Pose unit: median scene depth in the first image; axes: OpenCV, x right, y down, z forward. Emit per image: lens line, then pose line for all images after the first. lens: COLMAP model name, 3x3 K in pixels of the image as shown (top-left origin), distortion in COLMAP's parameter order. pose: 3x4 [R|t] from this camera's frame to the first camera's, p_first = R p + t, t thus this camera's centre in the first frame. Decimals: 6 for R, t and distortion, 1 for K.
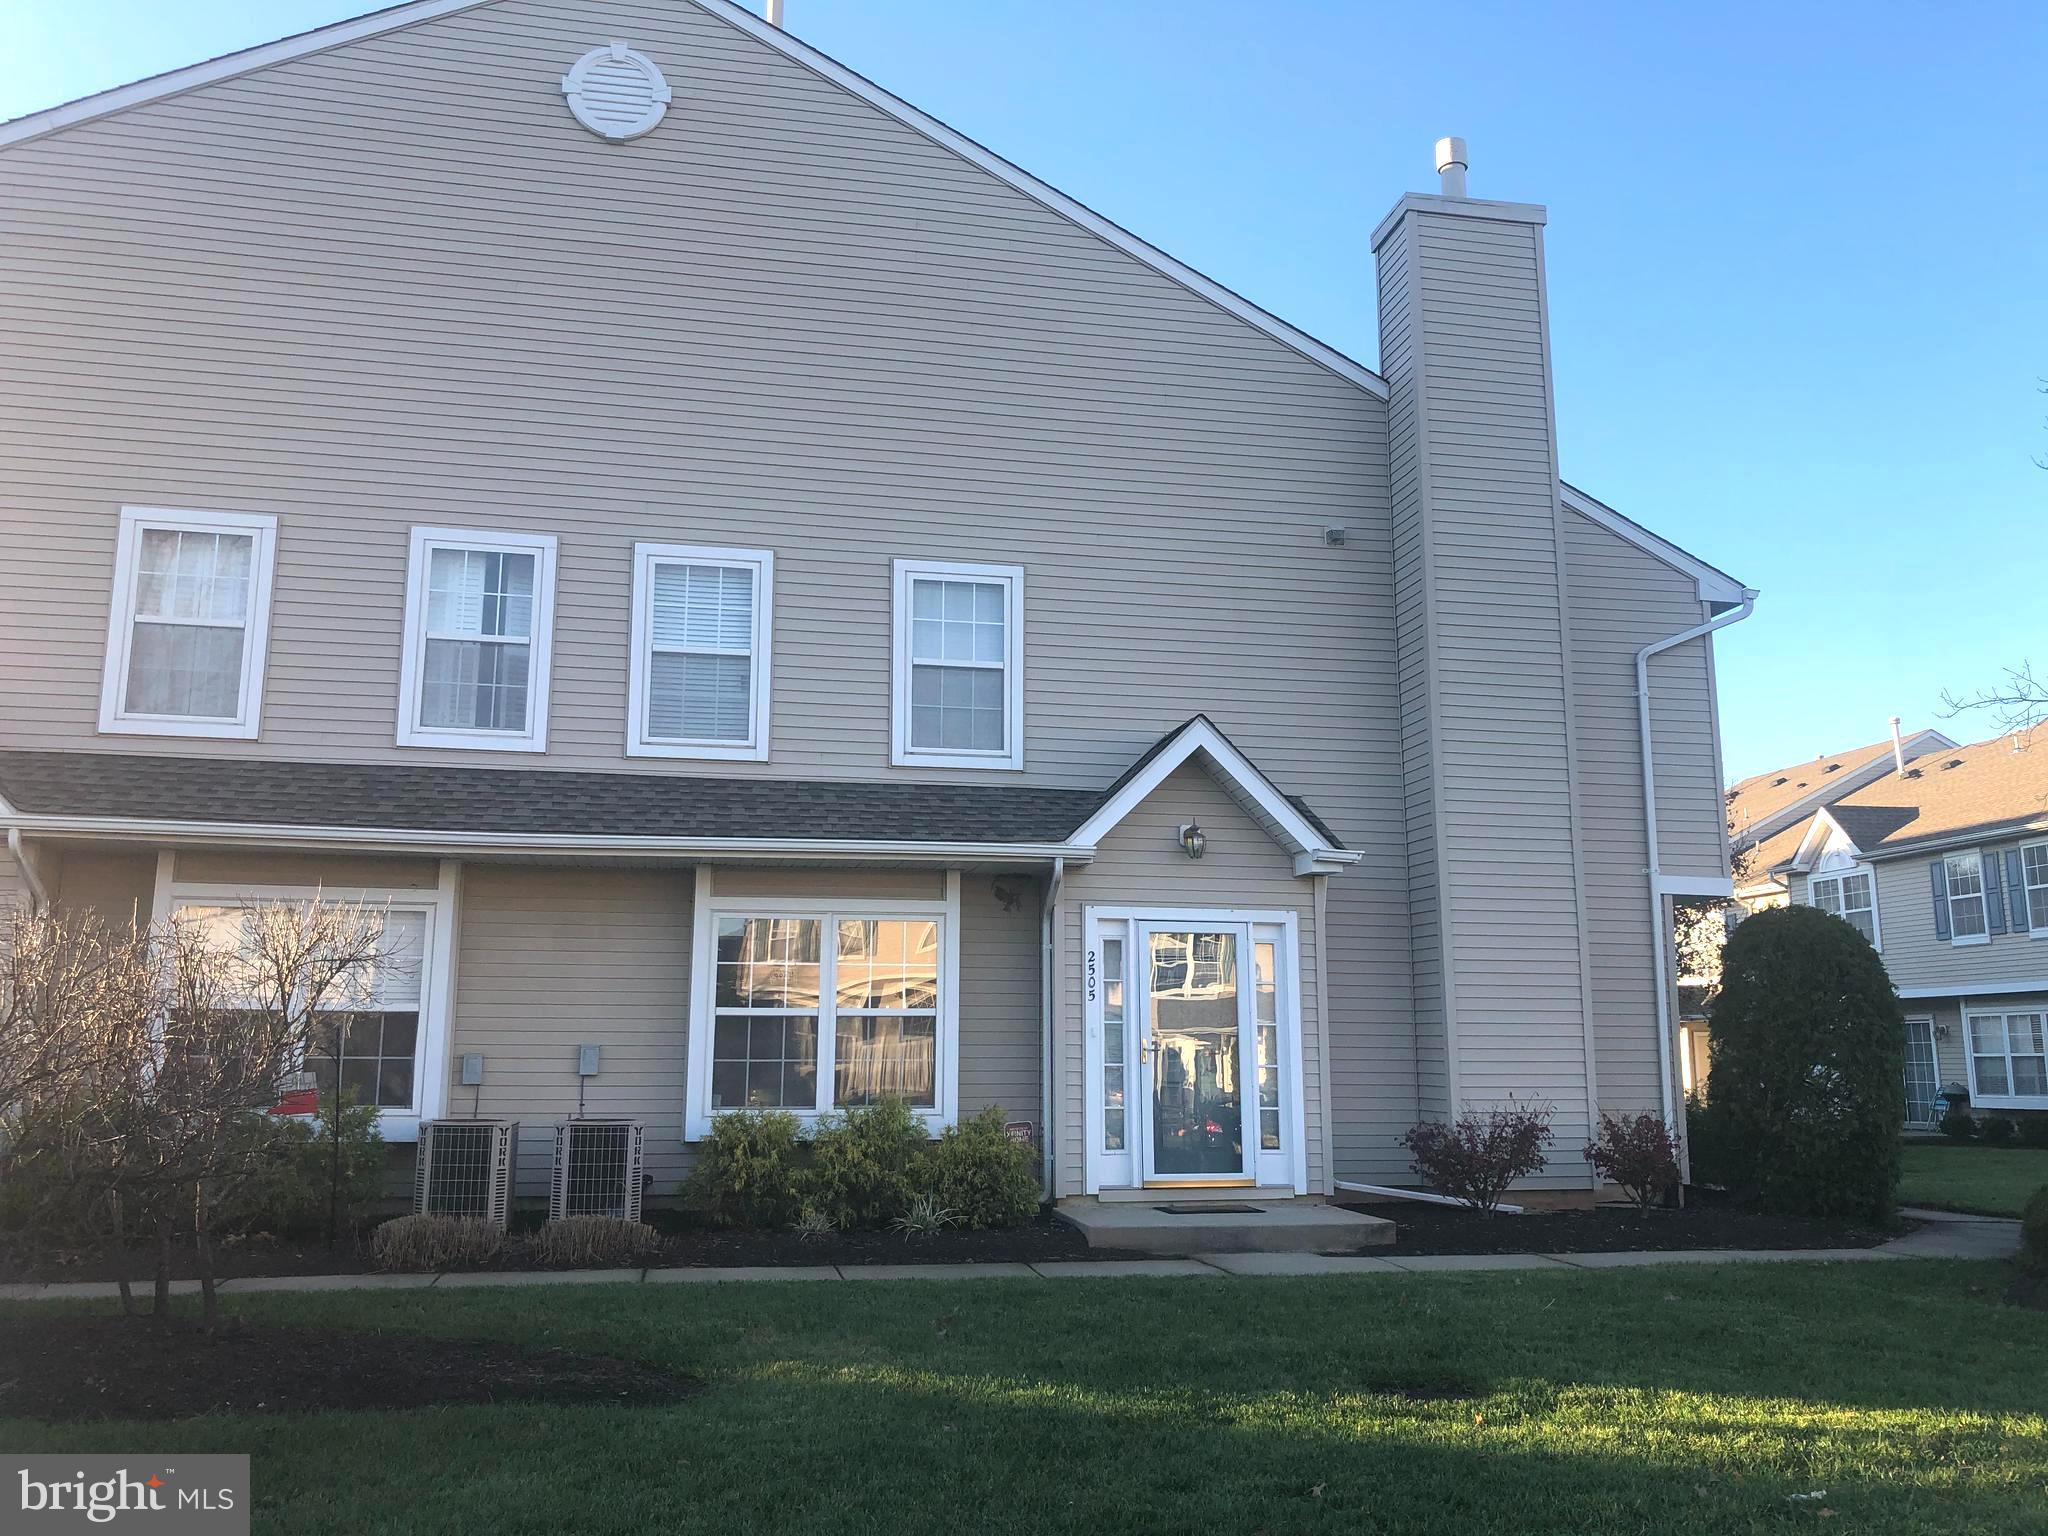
lens RADIAL K [[1673.5, 0, 1029.1], [0, 1673.5, 762.0], [0, 0, 1]] dist [0.154677, -0.441682]
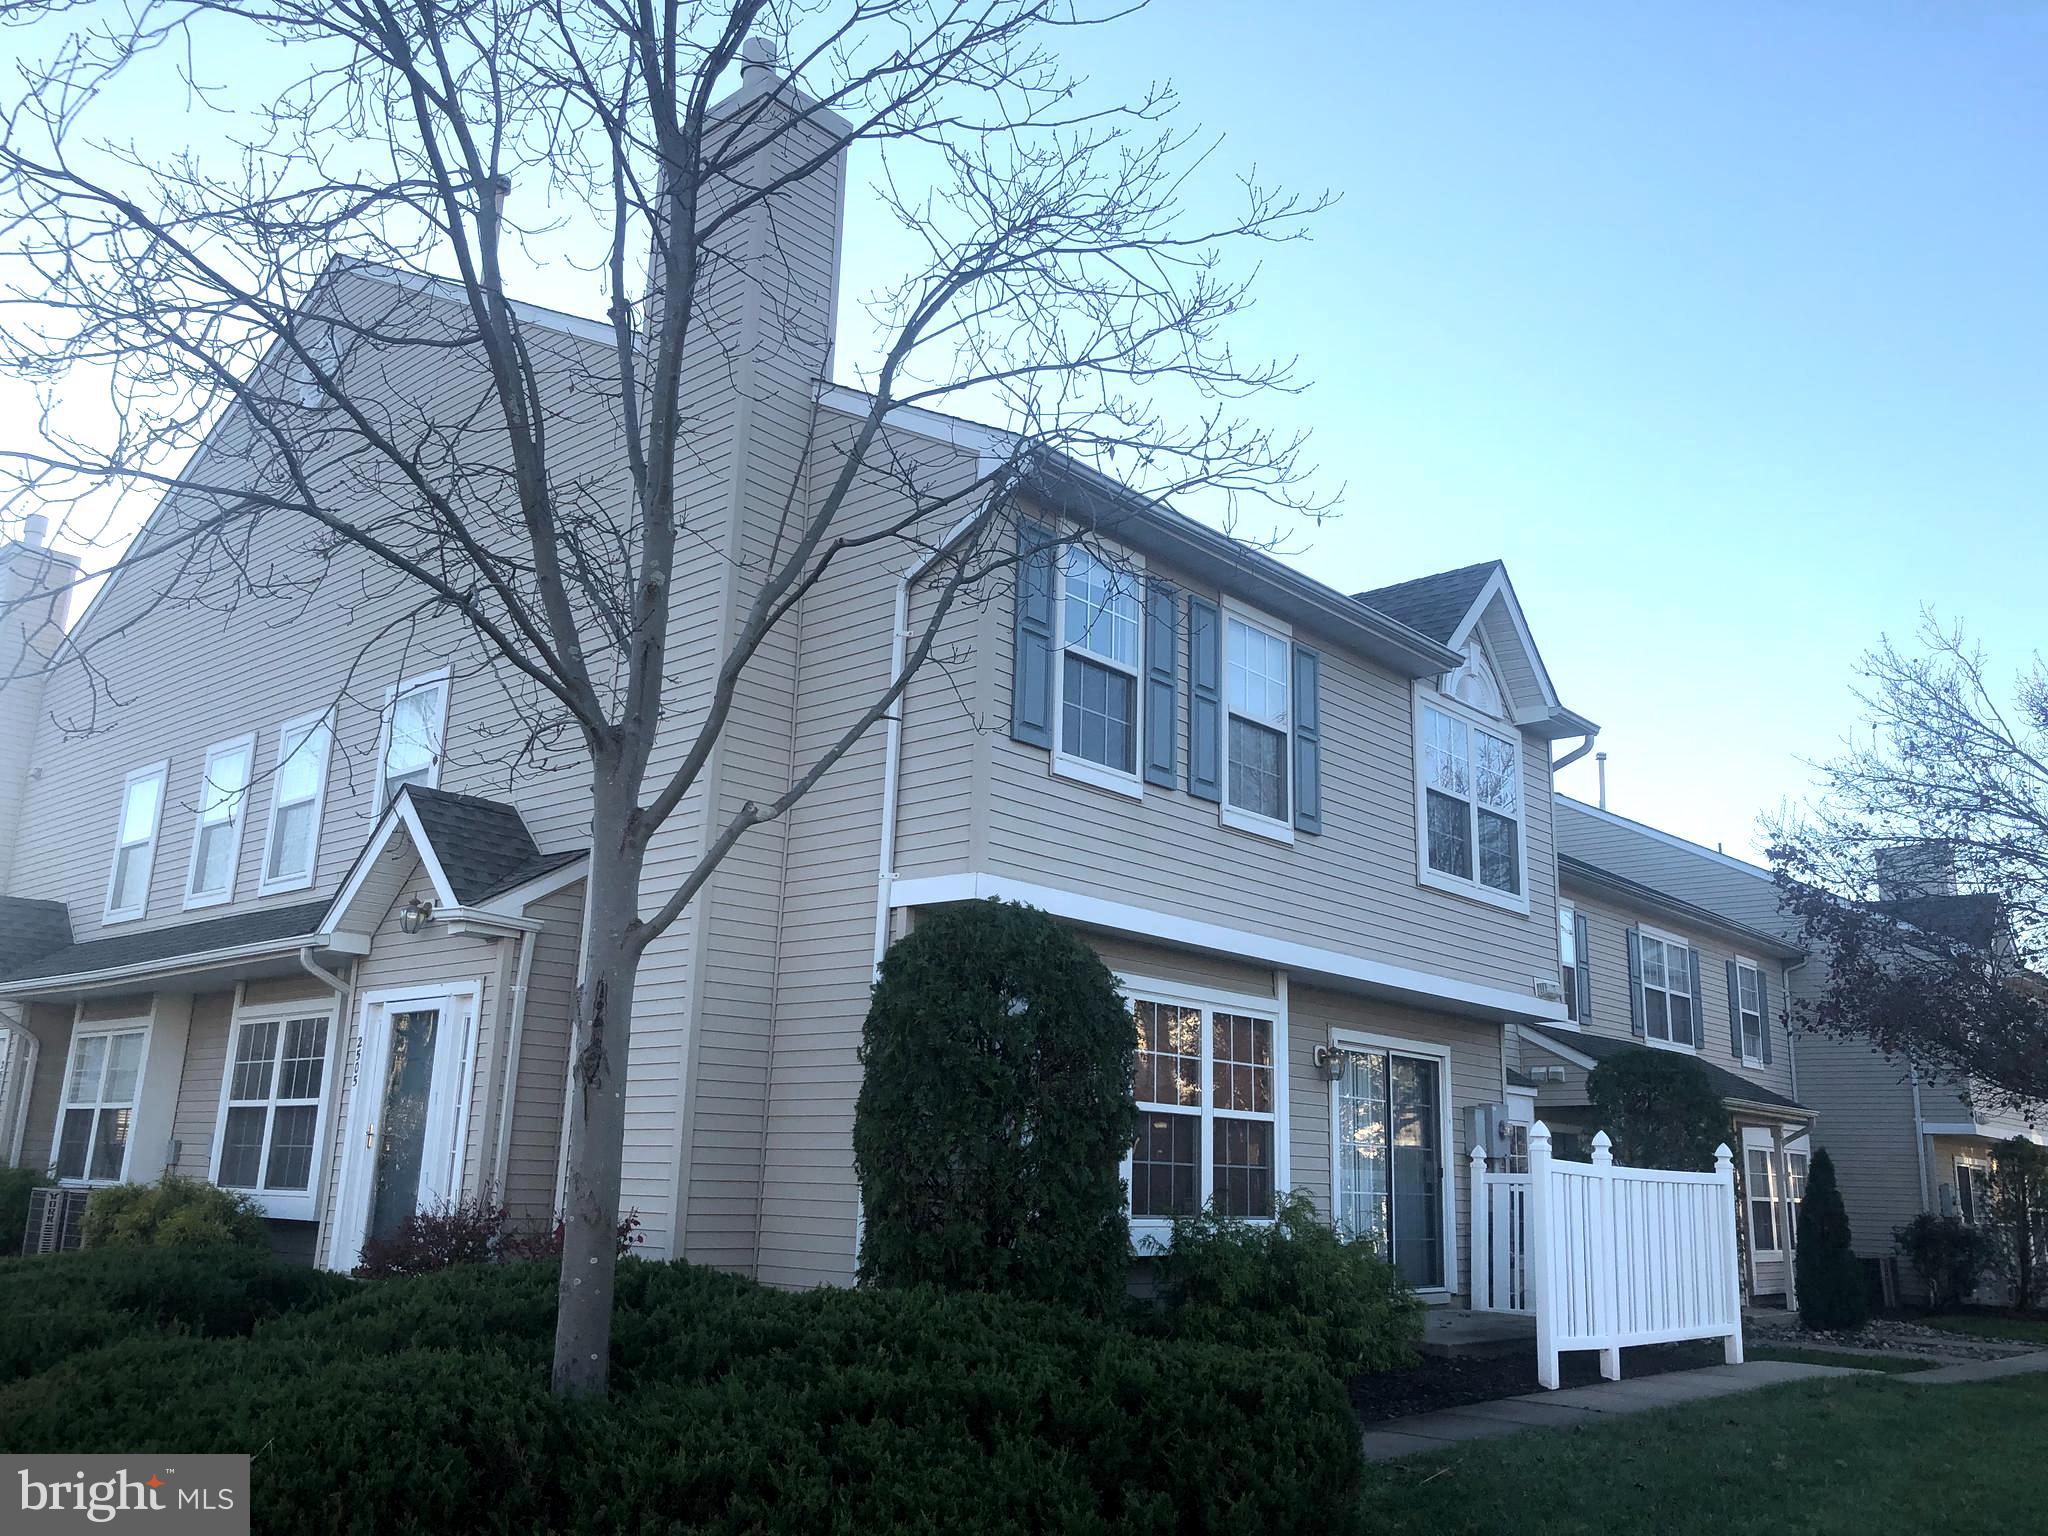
lens RADIAL K [[1673.5, 0, 1029.1], [0, 1673.5, 762.0], [0, 0, 1]] dist [0.154677, -0.441682]
pose [[0.591064, -0.180717, -0.786120, 1.089928], [0.118572, 0.983459, -0.136931, 0.135572], [0.797862, -0.012277, 0.602714, 0.697083]]
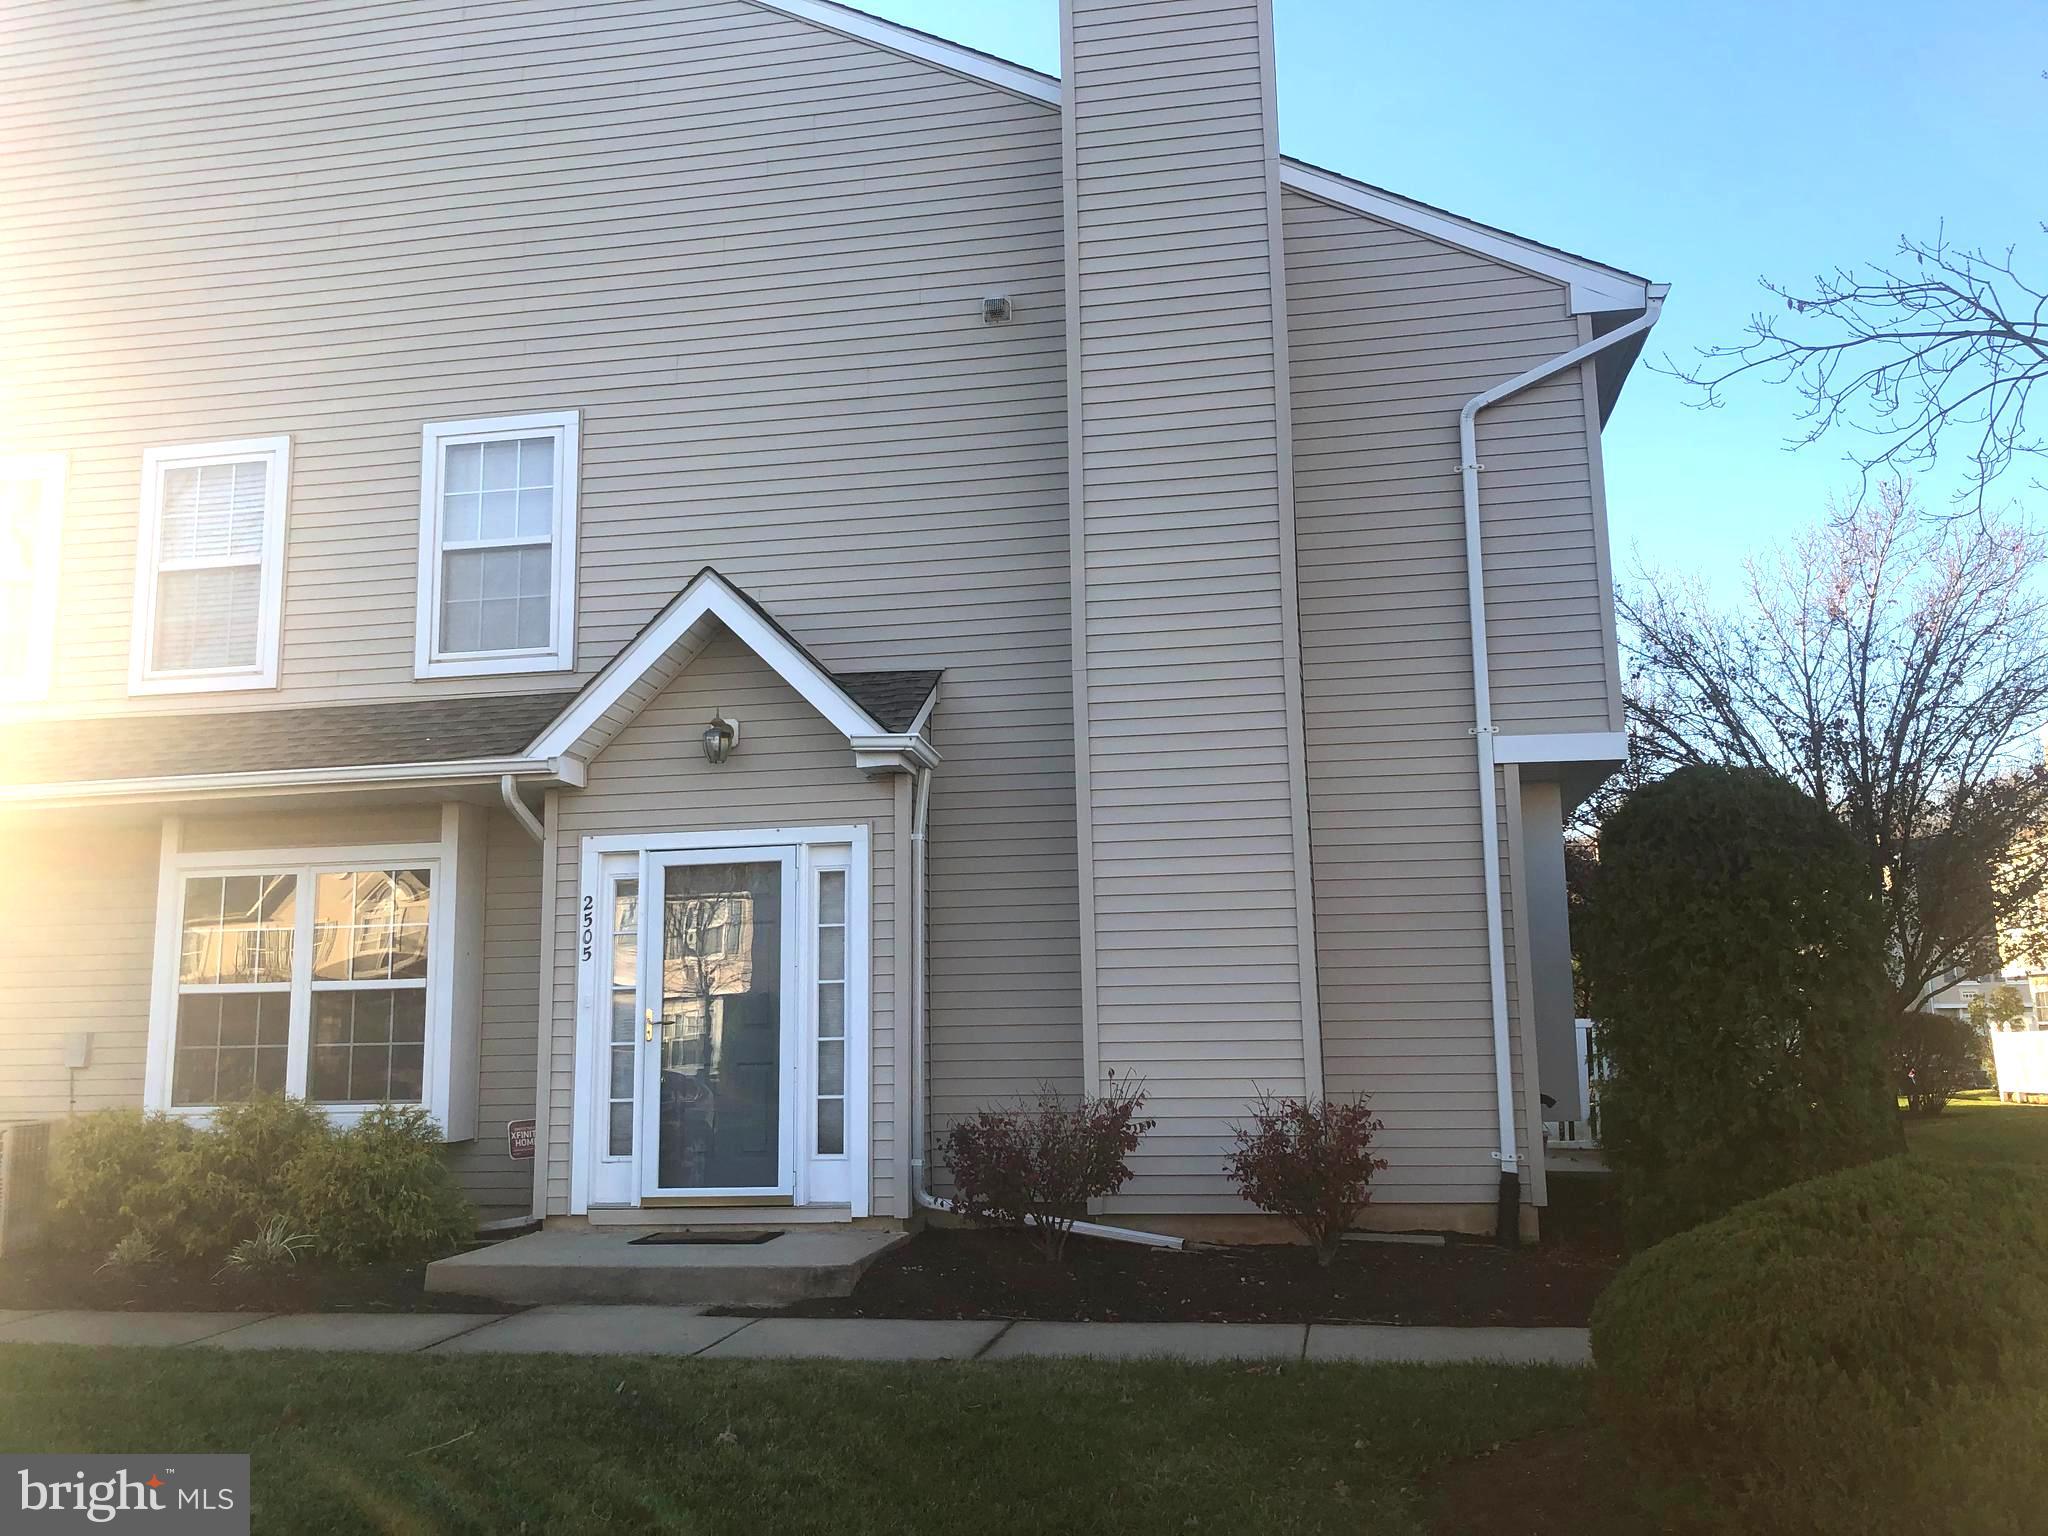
lens RADIAL K [[1673.5, 0, 1029.1], [0, 1673.5, 762.0], [0, 0, 1]] dist [0.154677, -0.441682]
pose [[0.927949, -0.079314, -0.364169, 0.495100], [0.085910, 0.996301, 0.001919, 0.067132], [0.362670, -0.033066, 0.931331, 0.358051]]
